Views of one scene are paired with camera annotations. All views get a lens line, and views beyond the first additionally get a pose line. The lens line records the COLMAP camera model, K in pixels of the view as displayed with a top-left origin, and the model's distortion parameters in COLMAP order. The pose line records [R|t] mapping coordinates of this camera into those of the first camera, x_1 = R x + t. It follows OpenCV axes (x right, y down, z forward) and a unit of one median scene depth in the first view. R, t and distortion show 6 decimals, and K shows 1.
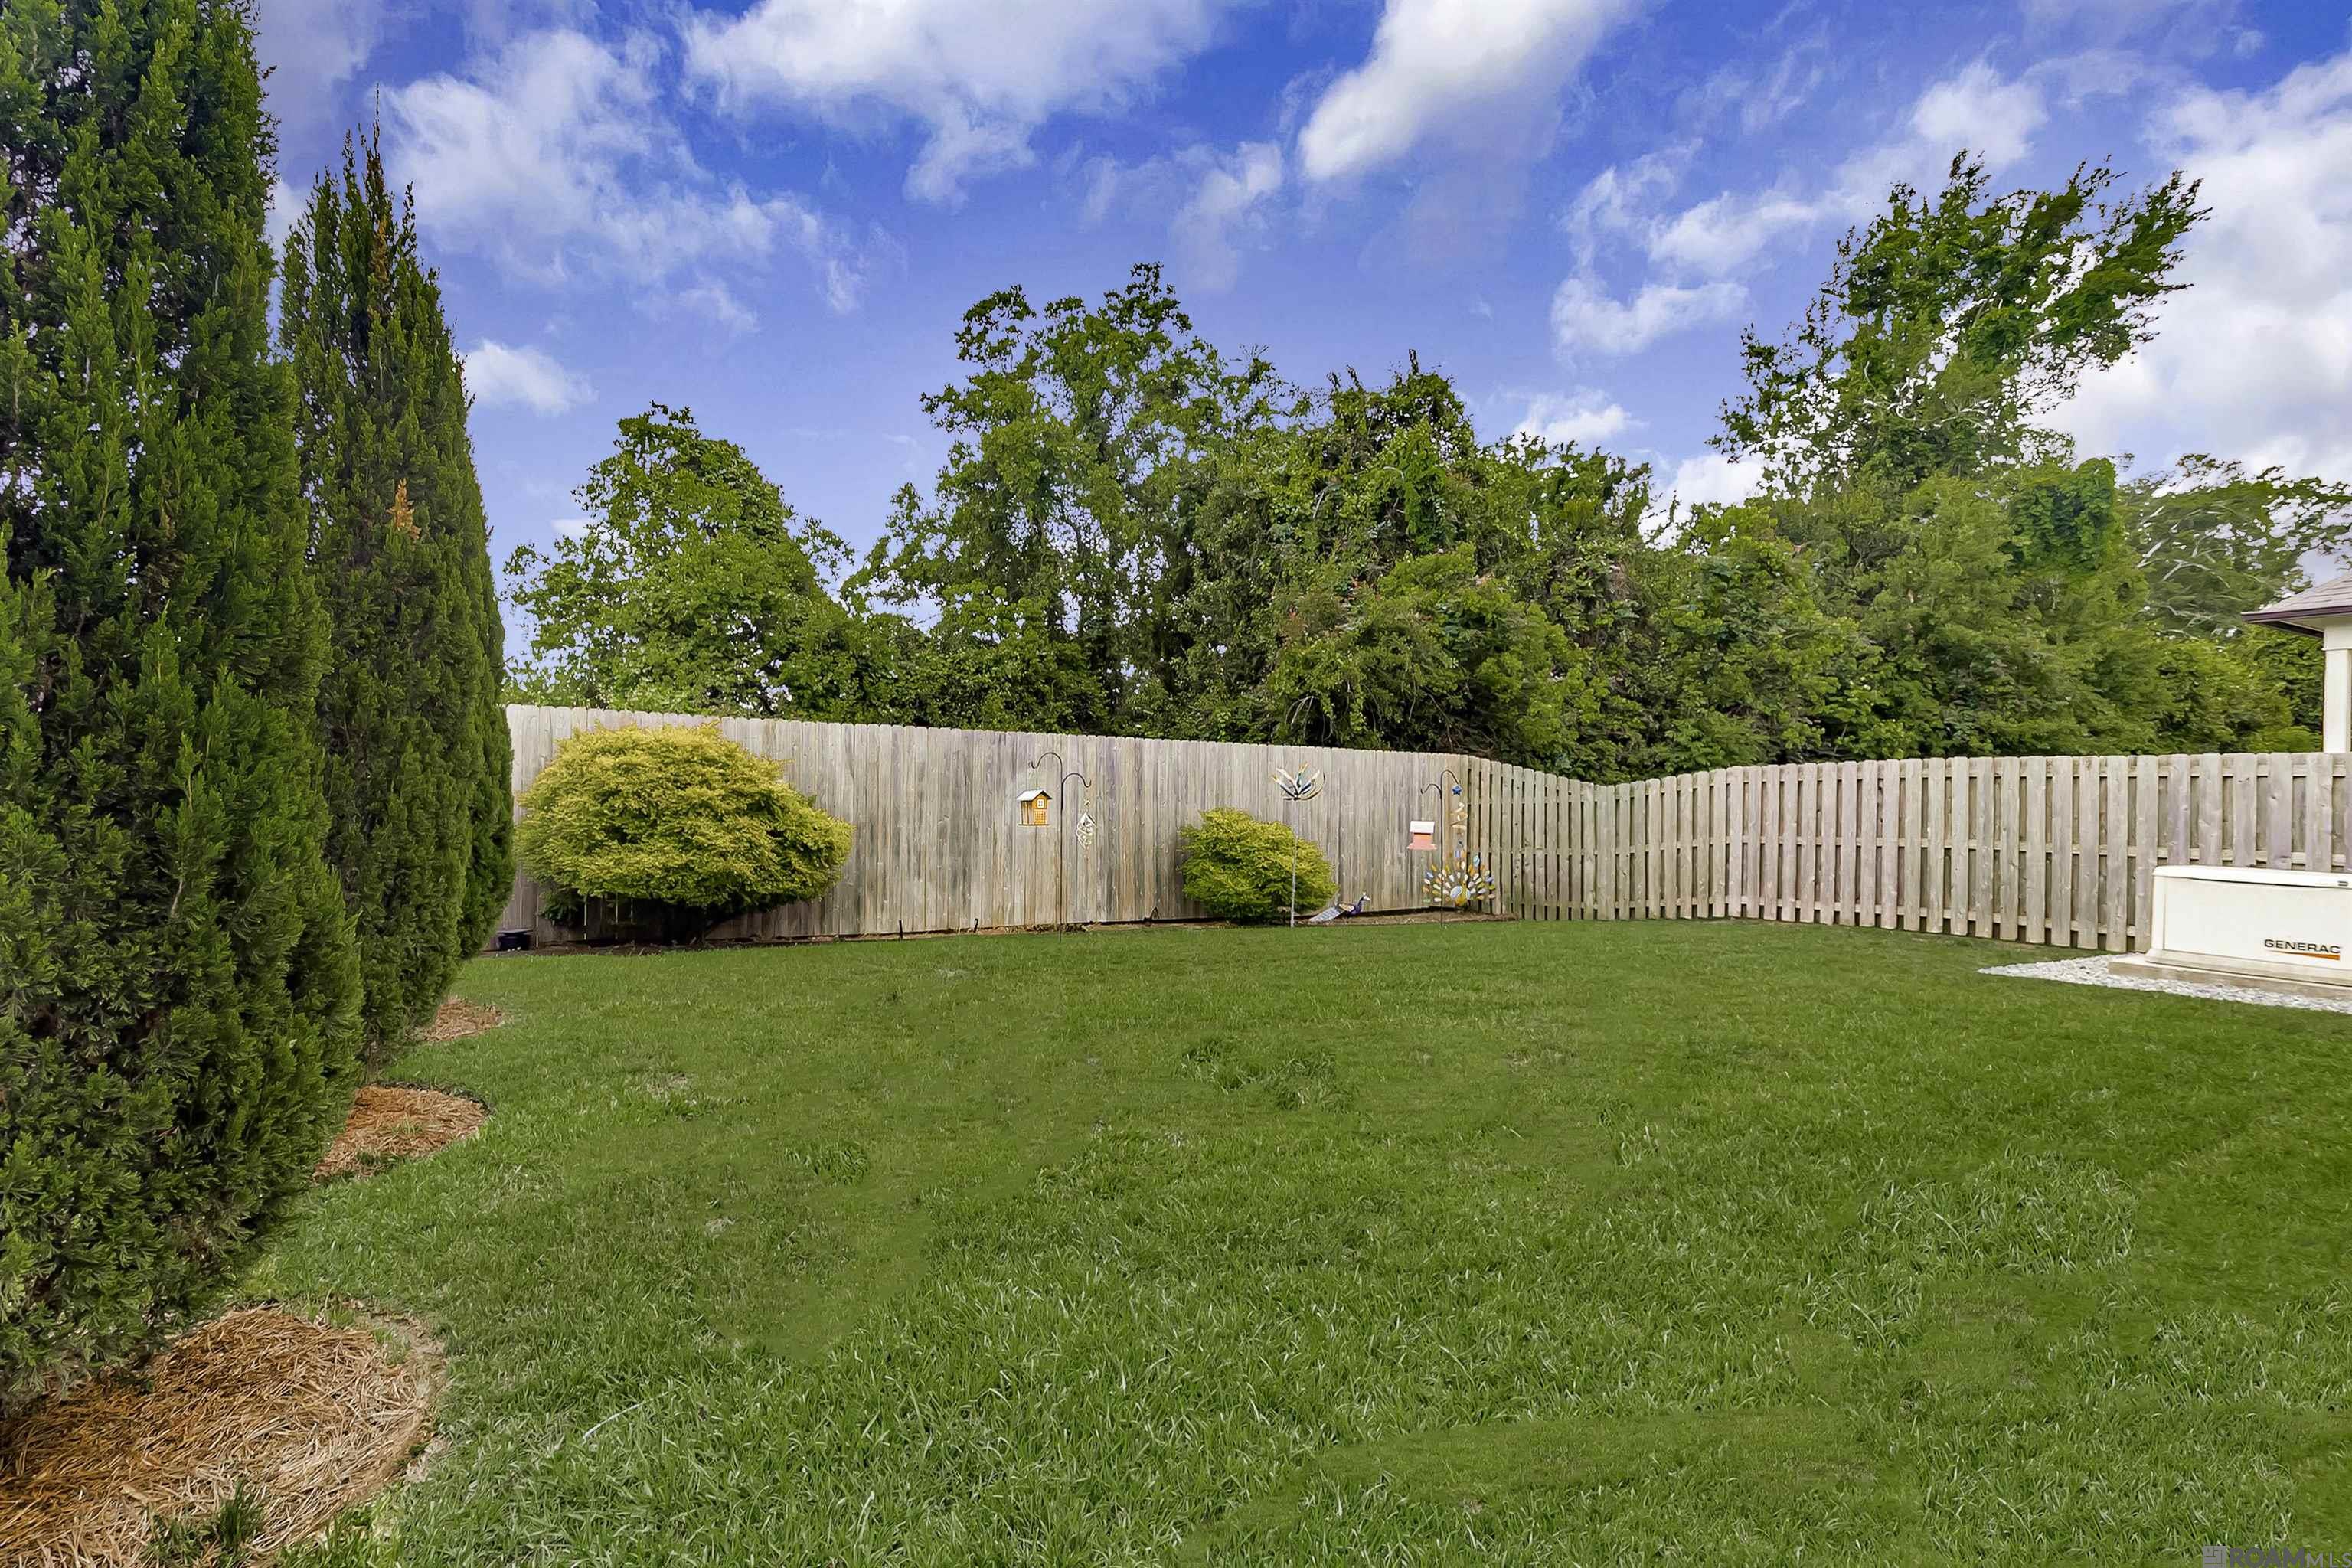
lens RADIAL K [[1067.7, 0, 1167.3], [0, 1067.7, 789.6], [0, 0, 1]] dist [-0.010678, 0.000438]
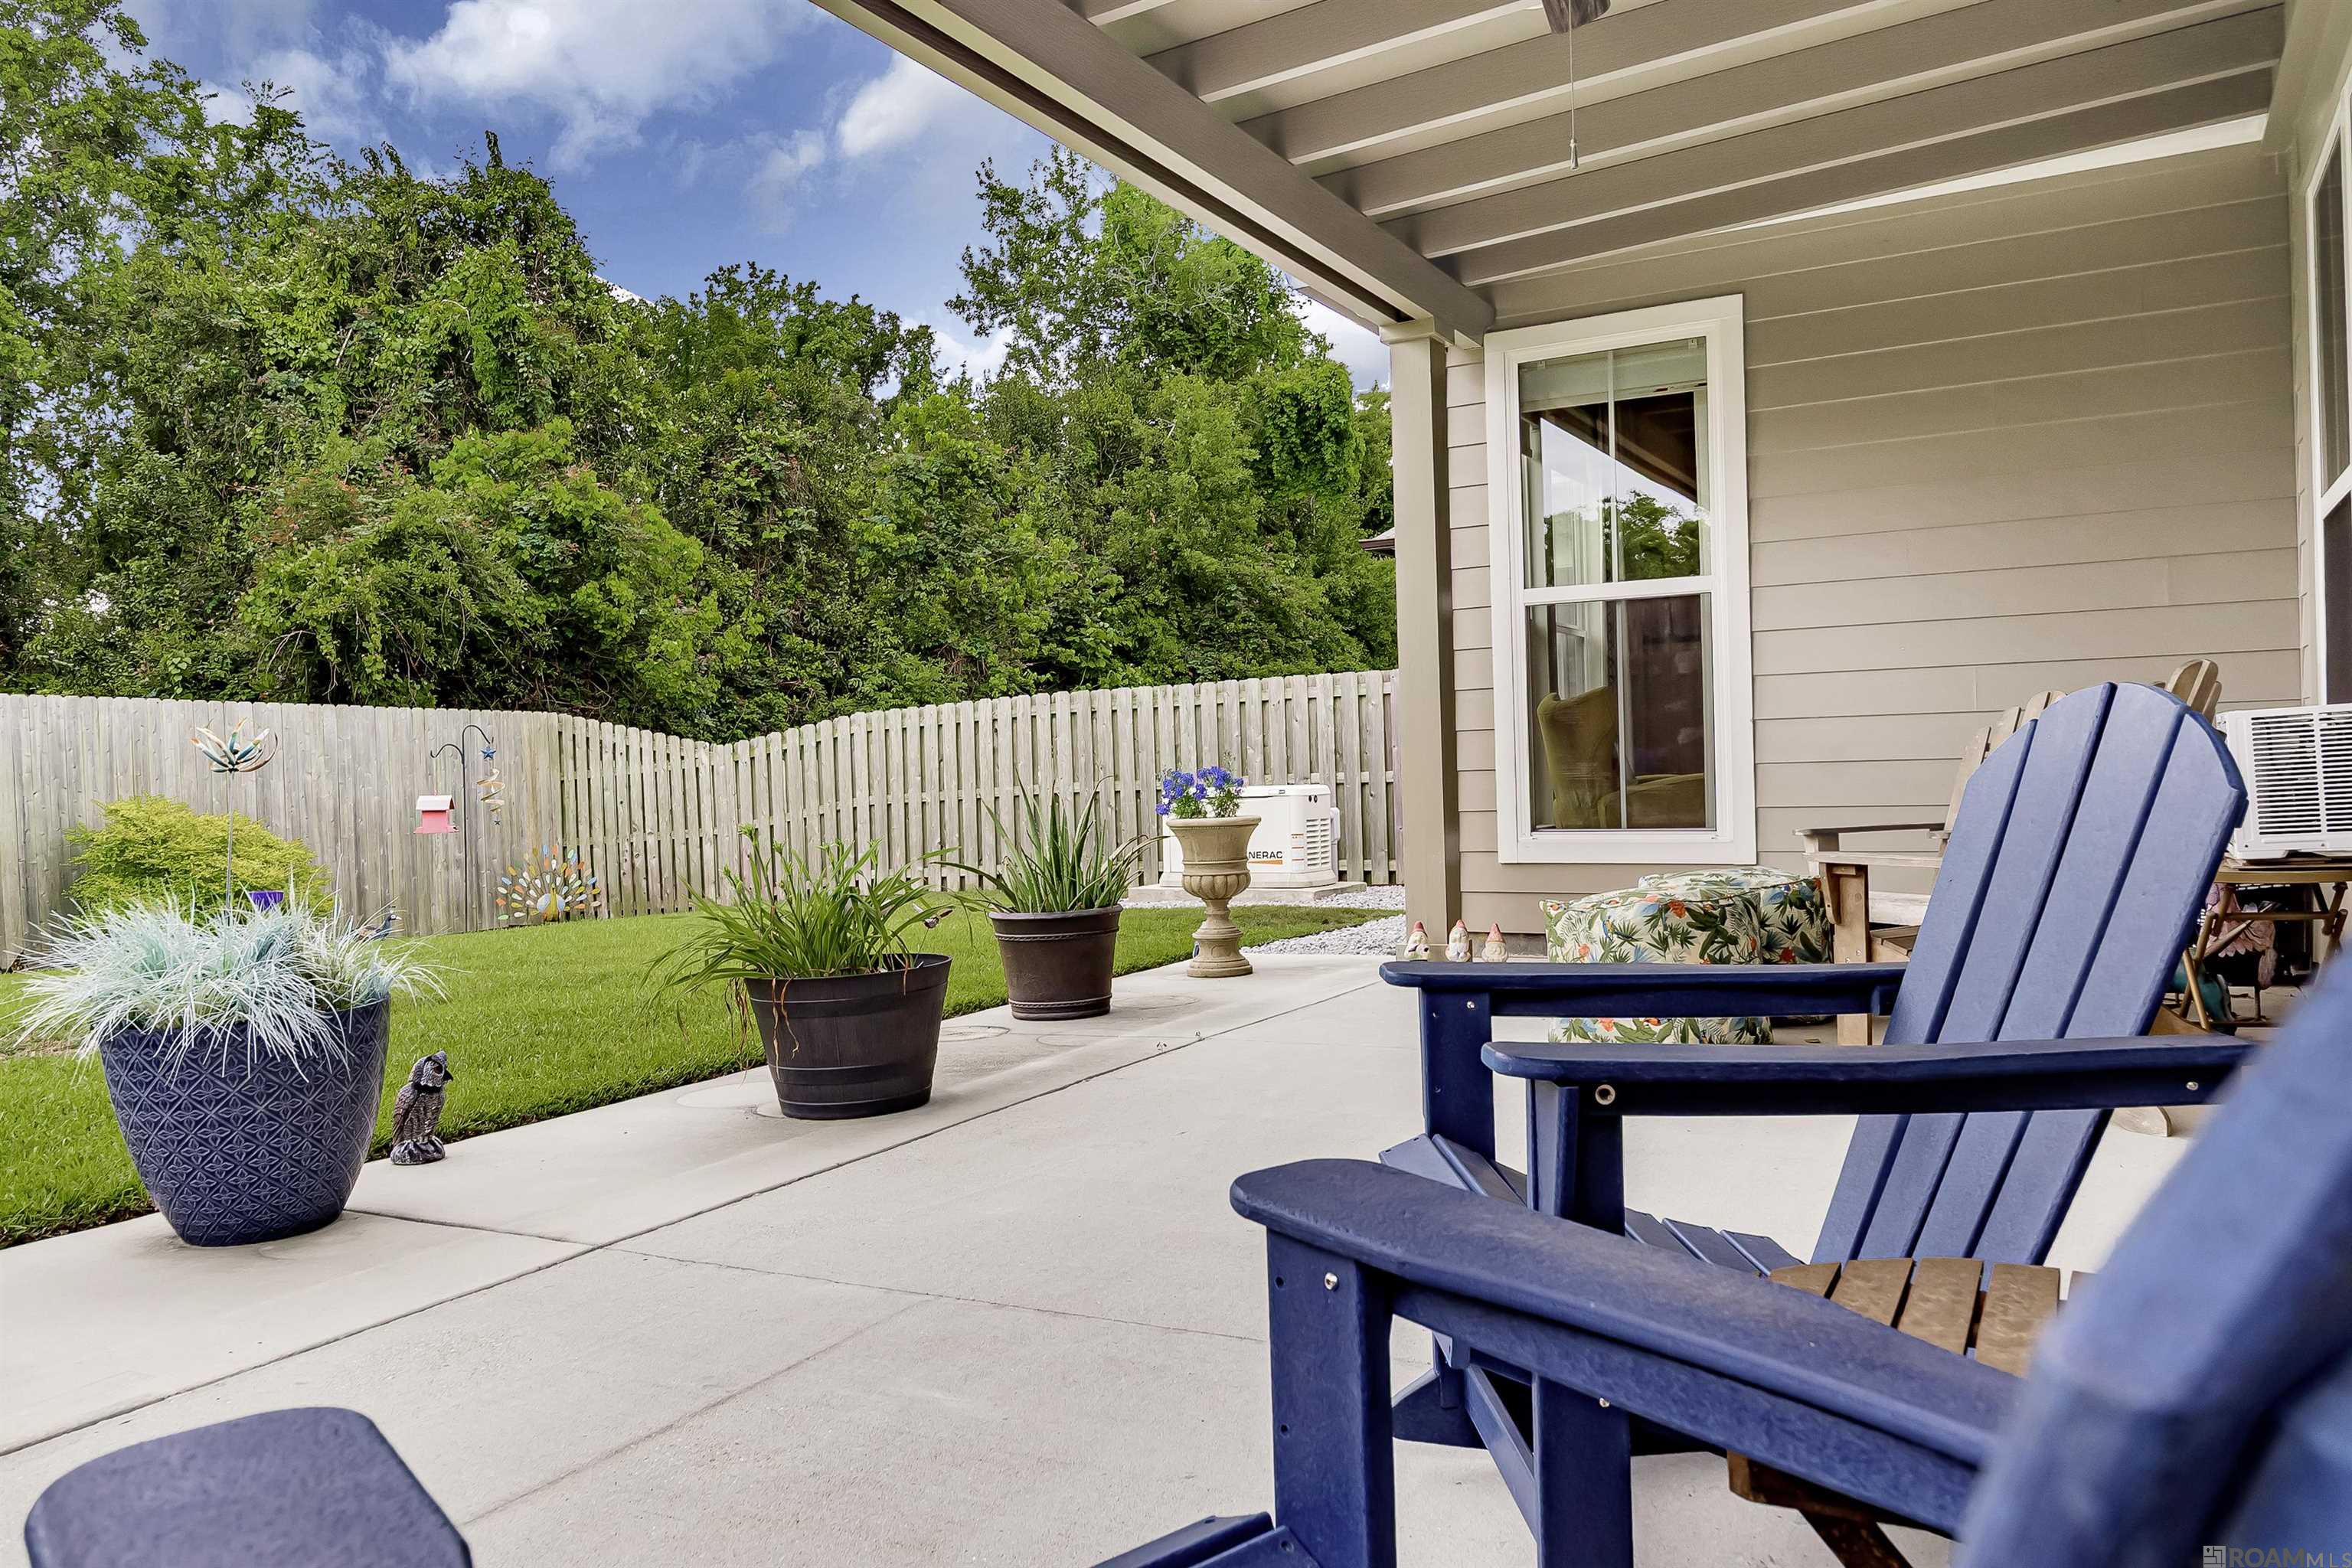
lens RADIAL K [[1662.3, 0, 1183.6], [0, 1662.3, 794.2], [0, 0, 1]] dist [0.006993, -0.025536]
pose [[0.873353, -0.046101, 0.484901, 0.086569], [0.048124, 0.998807, 0.008284, 0.028334], [-0.484704, 0.016101, 0.874530, -0.157655]]
